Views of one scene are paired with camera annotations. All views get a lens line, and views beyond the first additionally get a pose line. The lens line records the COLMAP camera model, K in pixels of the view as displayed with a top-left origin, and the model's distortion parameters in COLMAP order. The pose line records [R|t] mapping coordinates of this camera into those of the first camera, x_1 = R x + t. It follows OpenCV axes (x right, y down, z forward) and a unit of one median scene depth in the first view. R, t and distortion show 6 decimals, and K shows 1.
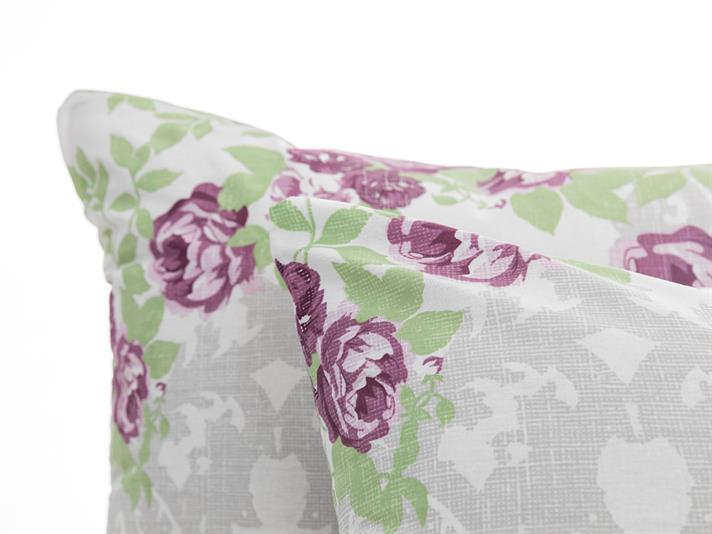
lens RADIAL K [[1281.5, 0, 358.0], [0, 1281.5, 269.9], [0, 0, 1]] dist [-0.086794, 0.000000]
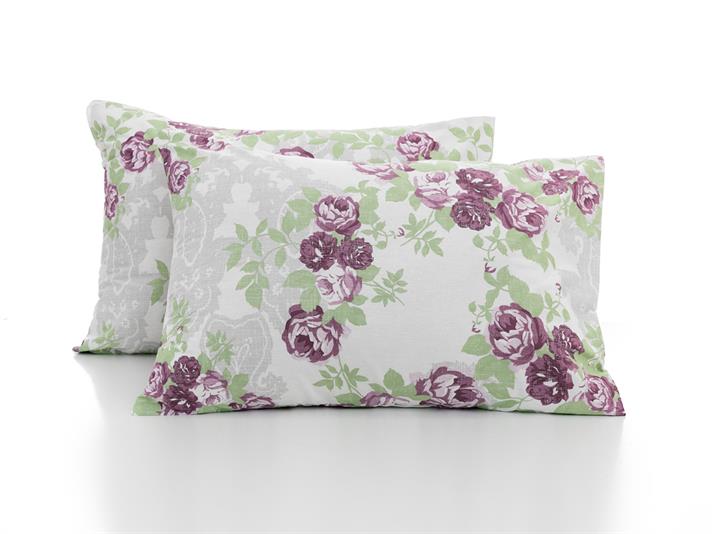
lens RADIAL K [[1281.5, 0, 355.5], [0, 1281.5, 263.6], [0, 0, 1]] dist [-0.086794, 0.000000]
pose [[0.999170, 0.017691, 0.036700, 0.283477], [-0.016252, 0.999102, -0.039129, 0.353823], [-0.037359, 0.038500, 0.998560, -2.004009]]
